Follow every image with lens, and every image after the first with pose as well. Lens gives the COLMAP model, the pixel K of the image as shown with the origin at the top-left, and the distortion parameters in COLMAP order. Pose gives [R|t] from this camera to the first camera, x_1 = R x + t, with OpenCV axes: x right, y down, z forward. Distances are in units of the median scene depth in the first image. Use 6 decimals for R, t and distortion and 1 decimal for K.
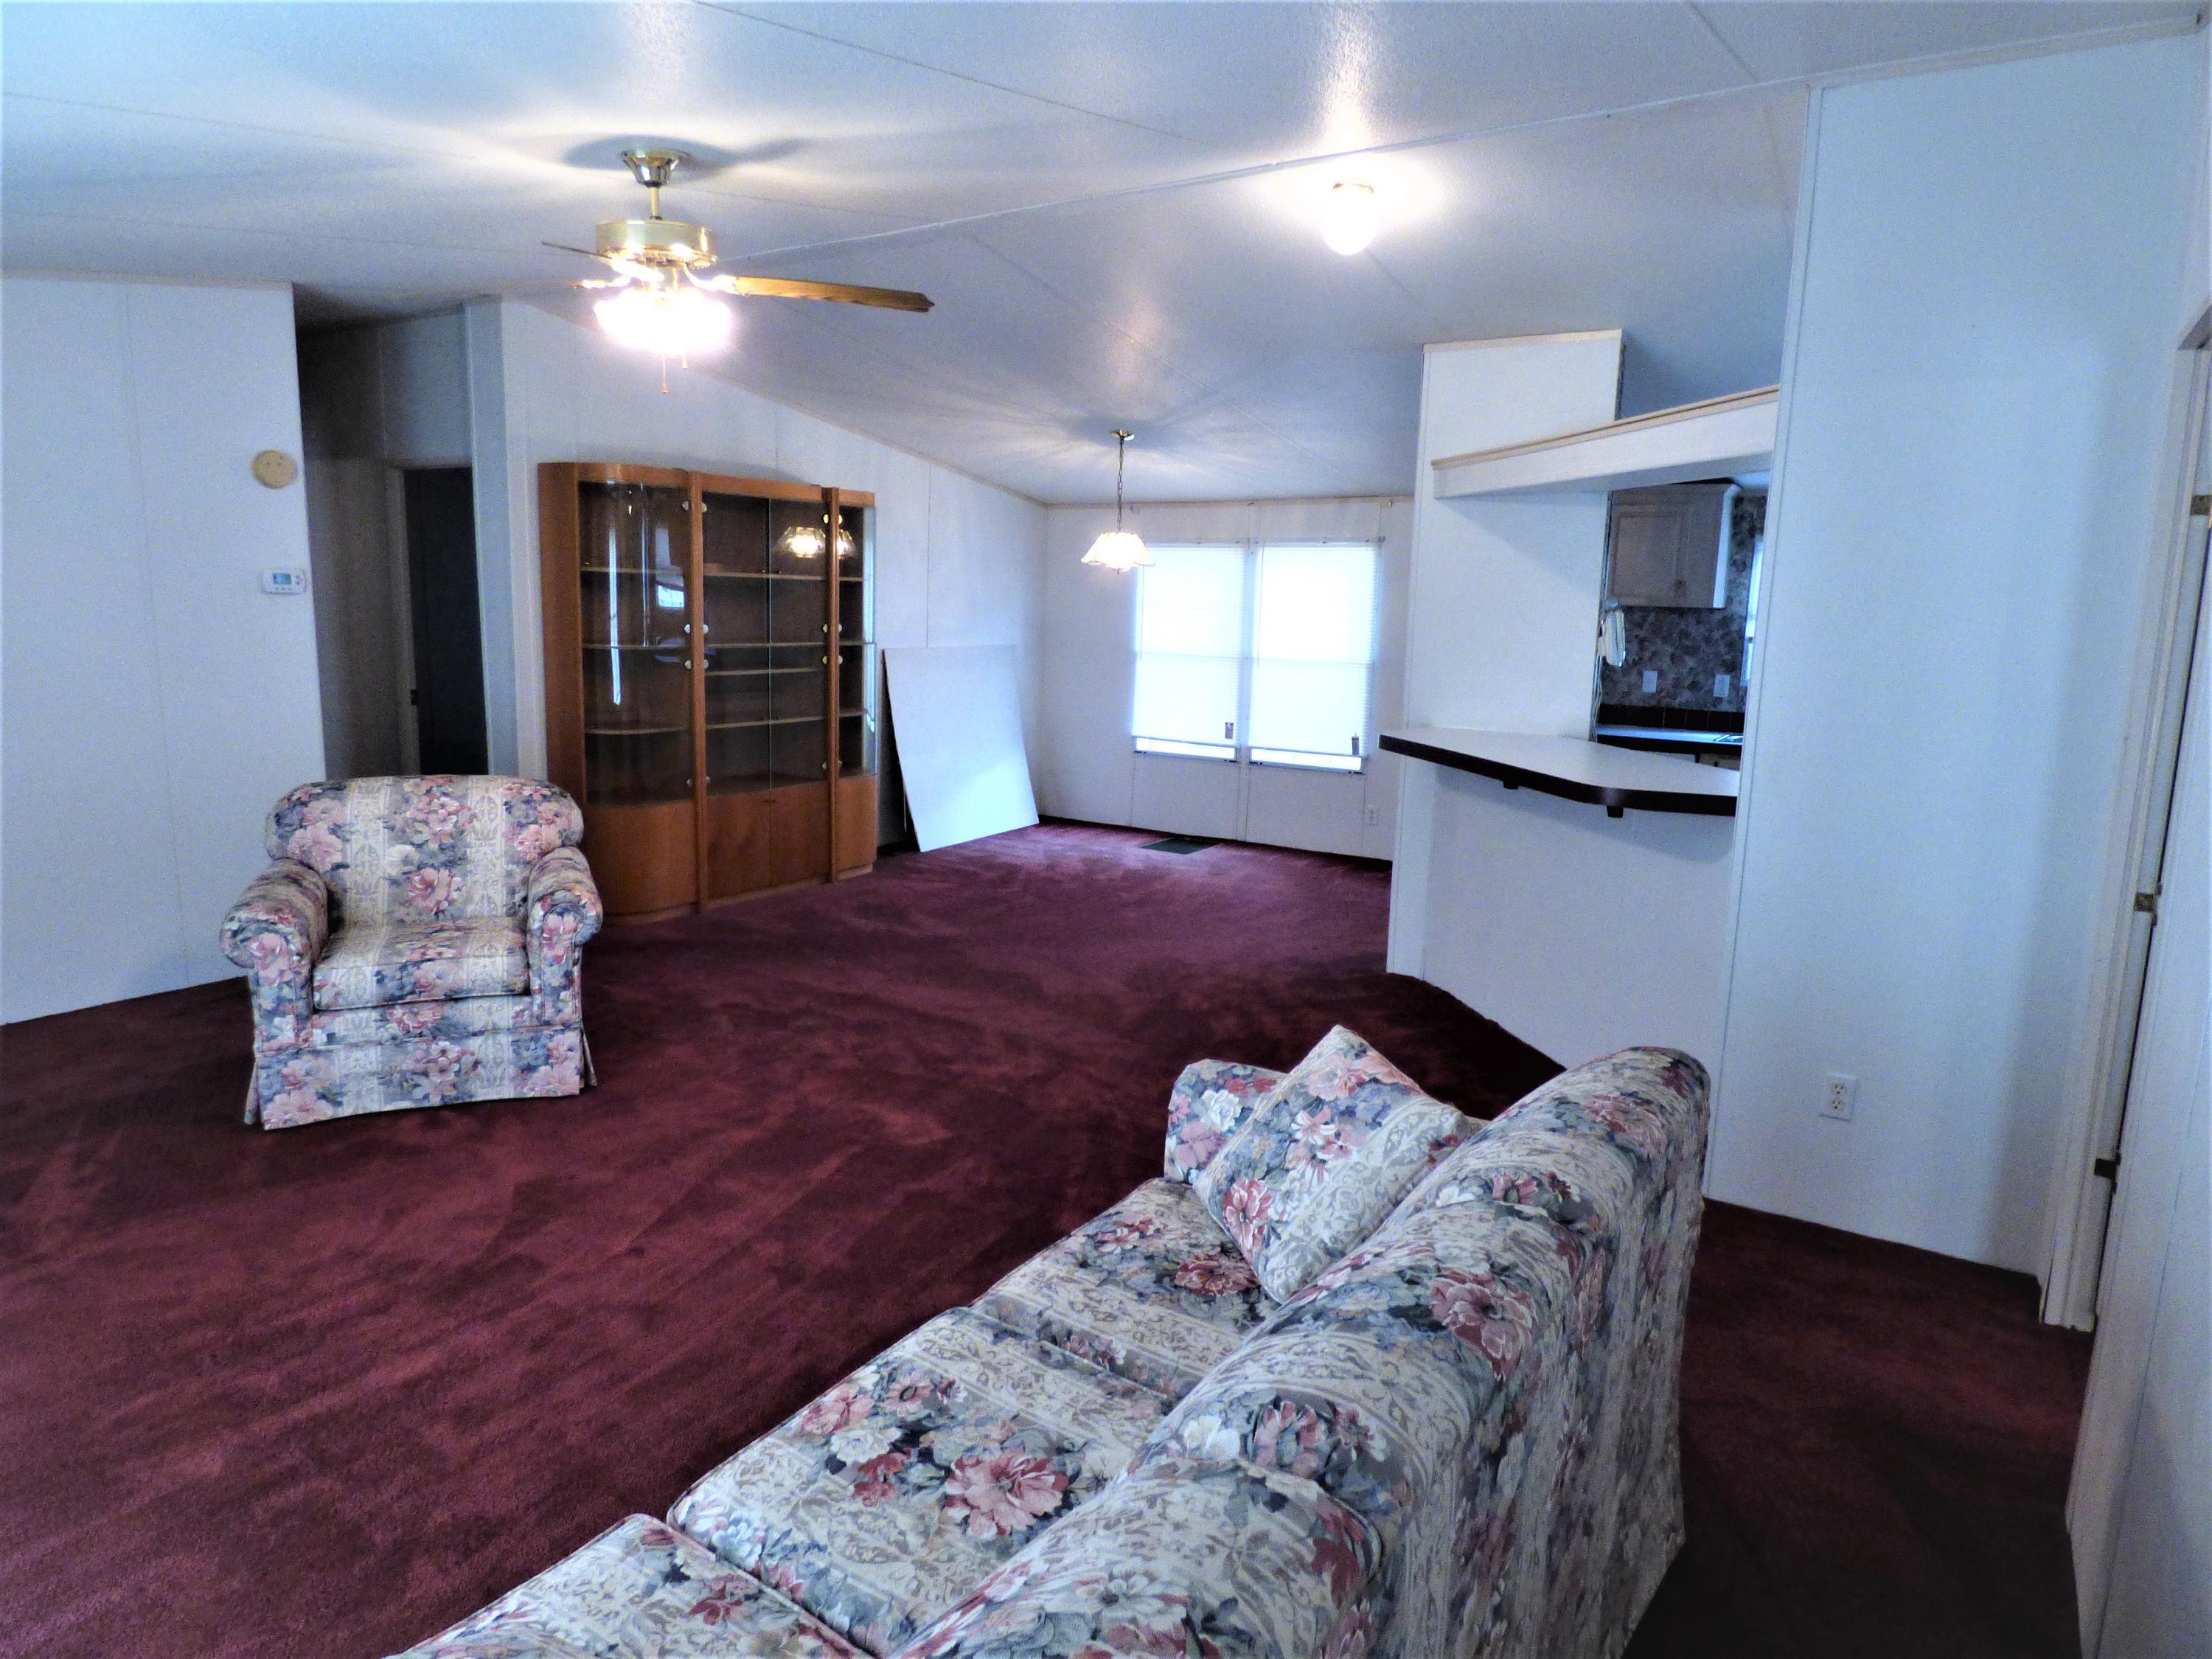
lens RADIAL K [[1327.8, 0, 1112.0], [0, 1327.8, 829.3], [0, 0, 1]] dist [-0.007906, 0.000480]
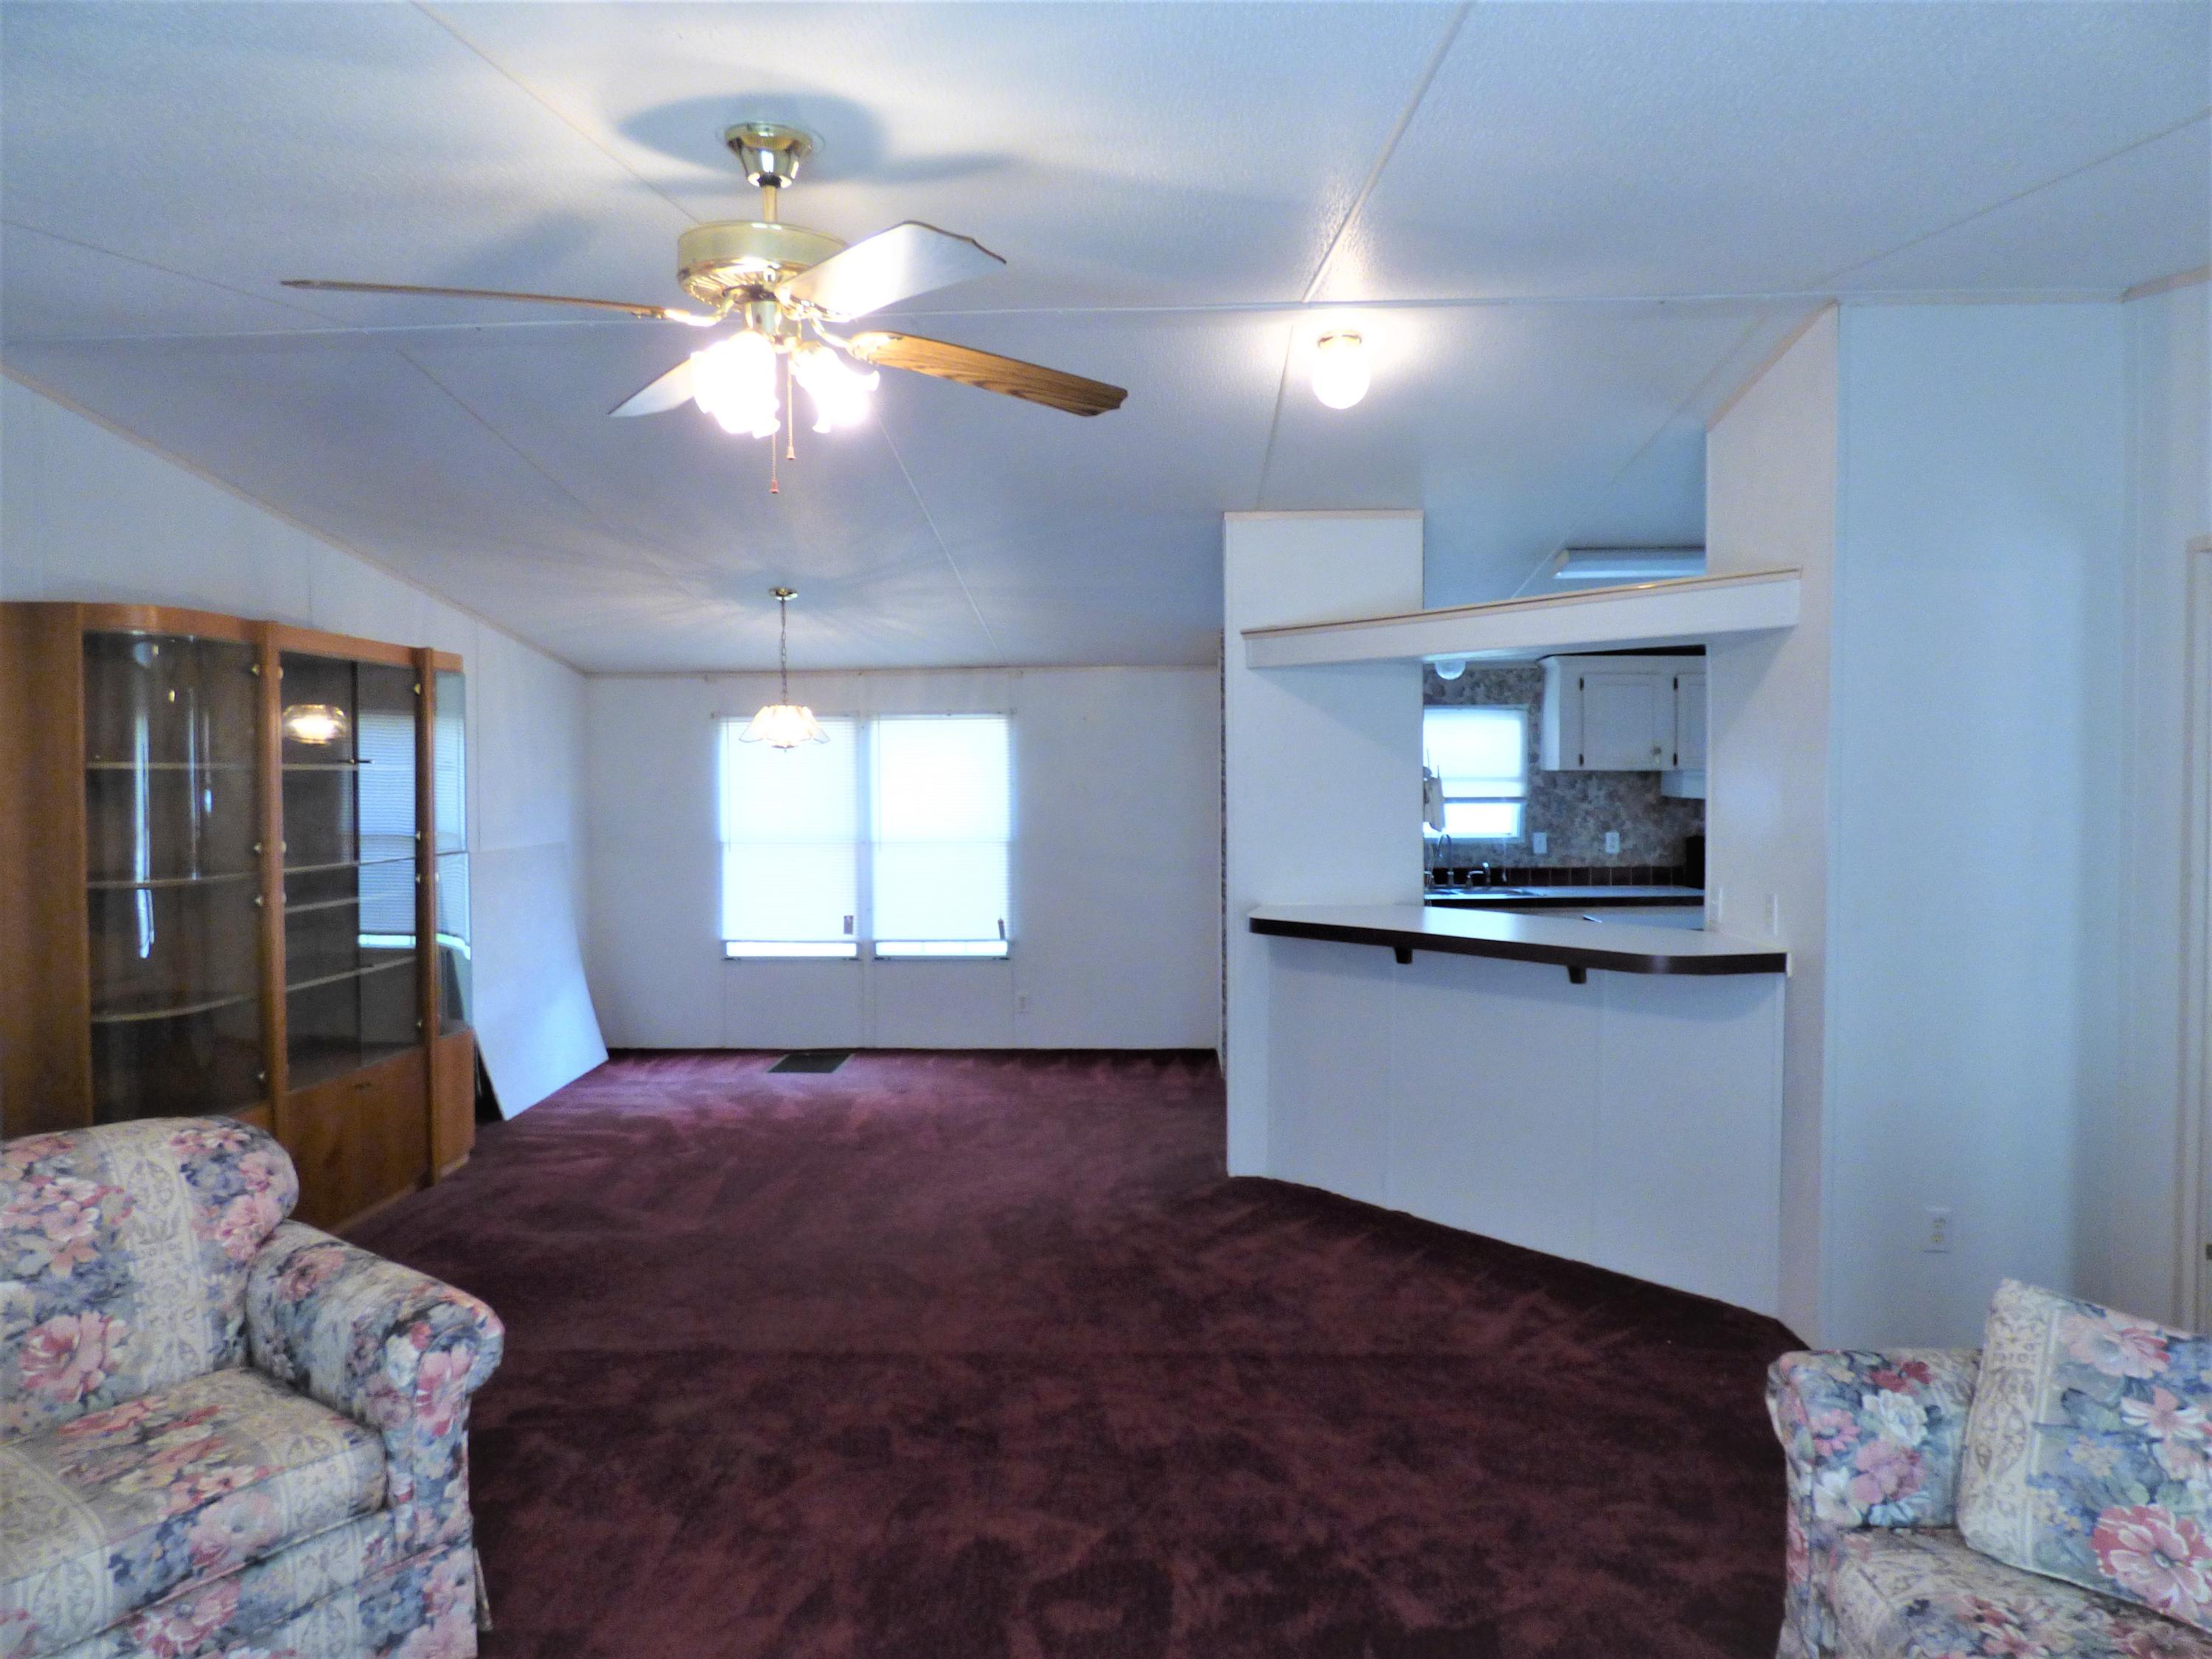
lens RADIAL K [[1327.8, 0, 1112.0], [0, 1327.8, 829.3], [0, 0, 1]] dist [-0.007906, 0.000480]
pose [[0.861295, -0.052820, 0.505352, -0.397449], [0.115975, 0.988764, -0.094313, -0.065293], [-0.494693, 0.139840, 0.857744, 0.287854]]
